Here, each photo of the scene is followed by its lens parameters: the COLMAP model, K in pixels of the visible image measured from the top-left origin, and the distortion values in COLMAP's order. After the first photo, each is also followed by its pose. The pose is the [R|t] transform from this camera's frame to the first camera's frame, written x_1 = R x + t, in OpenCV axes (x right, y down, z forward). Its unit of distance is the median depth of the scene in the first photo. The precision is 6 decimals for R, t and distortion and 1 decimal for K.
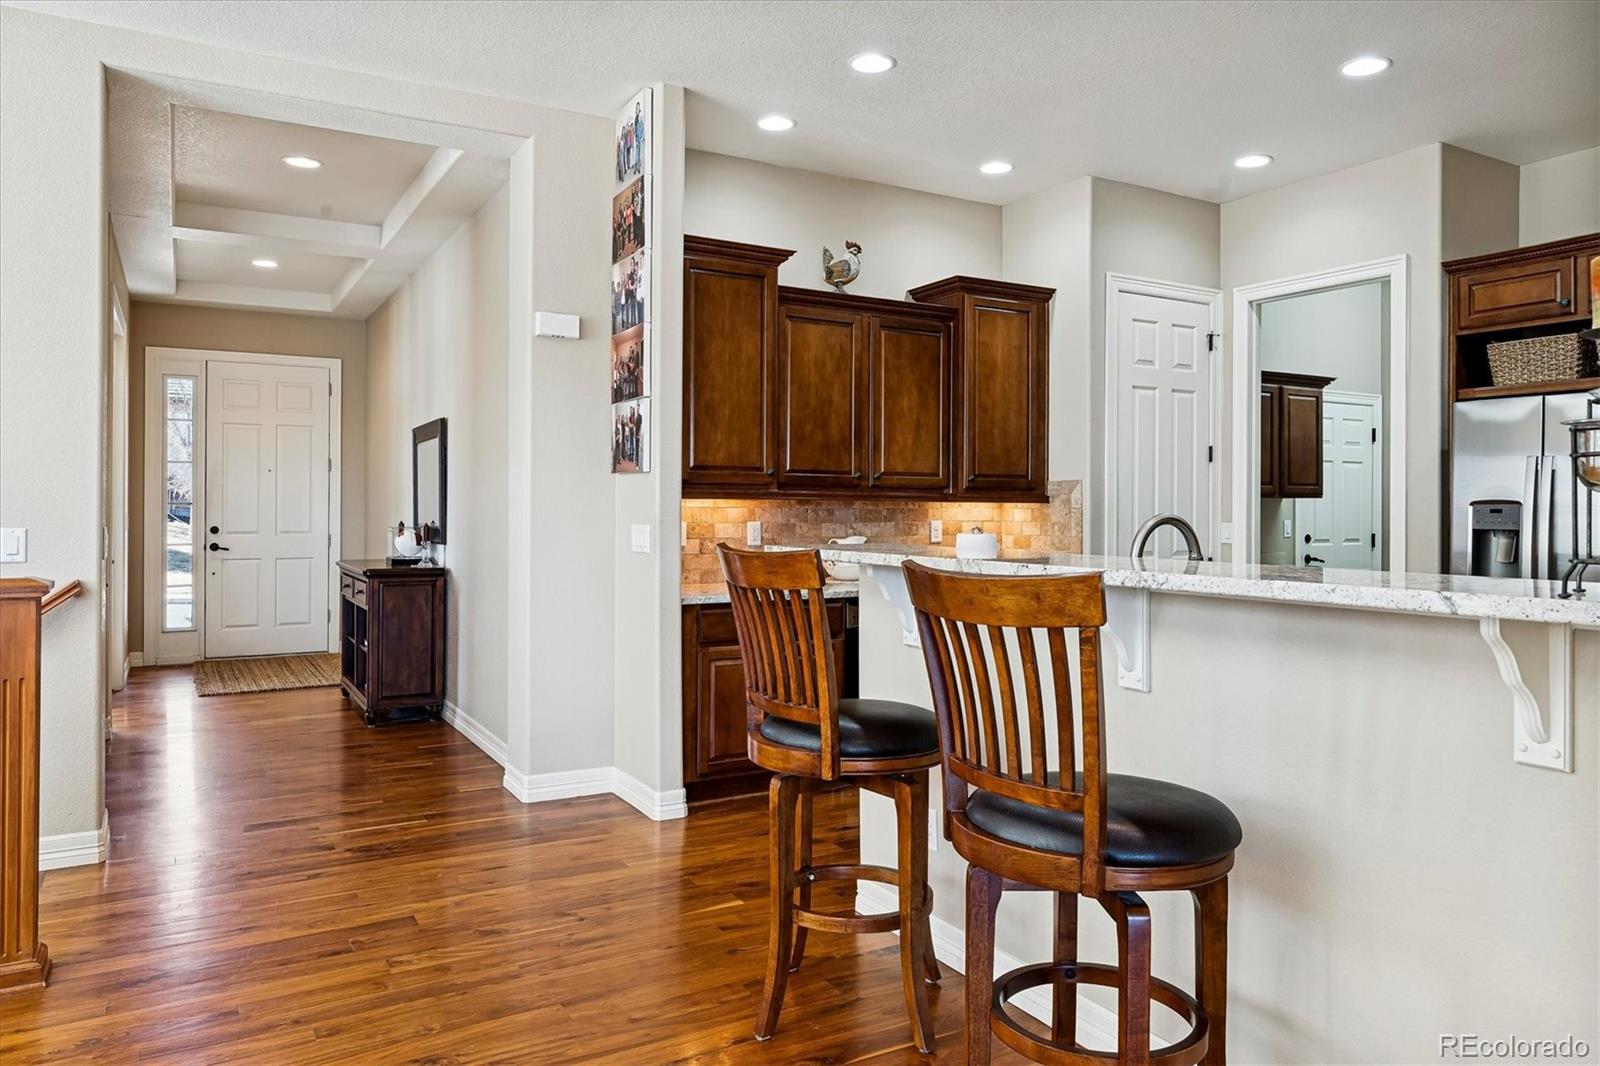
lens RADIAL K [[1039.1, 0, 803.8], [0, 1039.1, 511.2], [0, 0, 1]] dist [0.003670, 0.000077]
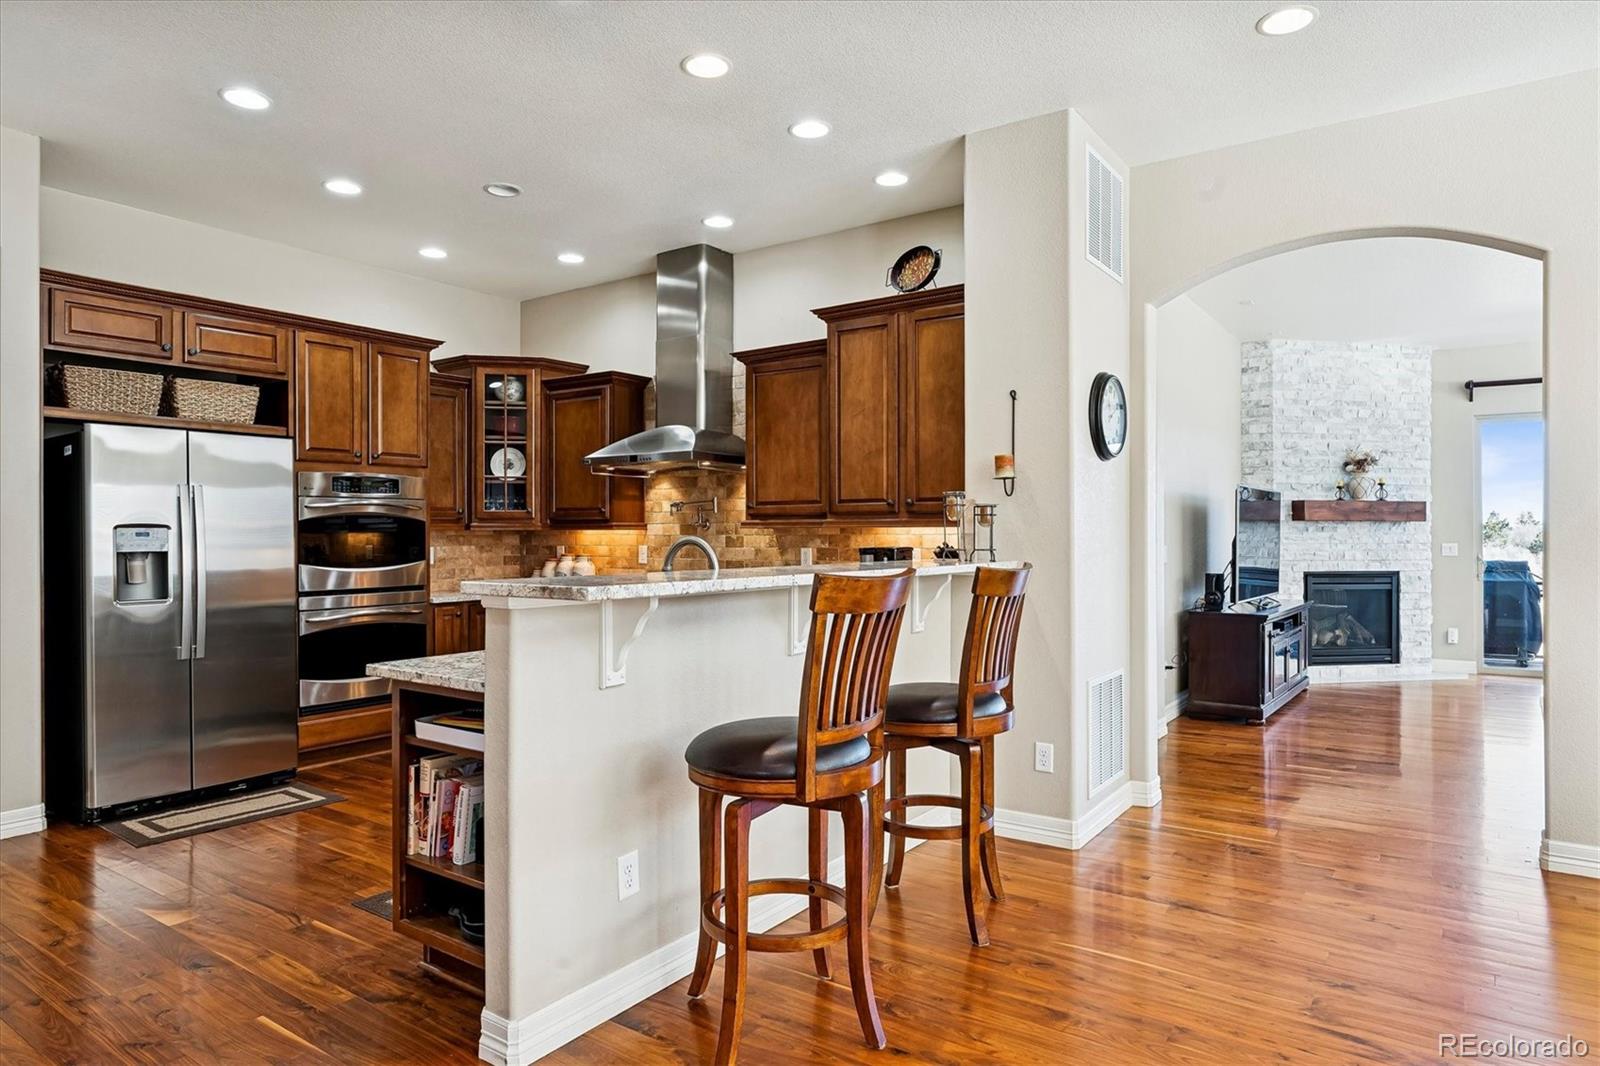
lens RADIAL K [[931.9, 0, 800.0], [0, 931.9, 533.0], [0, 0, 1]] dist [0.001807, 0.000102]
pose [[-0.409427, -0.006131, 0.912322, -0.466816], [0.003305, 0.999961, 0.008203, -0.007539], [-0.912337, 0.006373, -0.409391, 0.797943]]
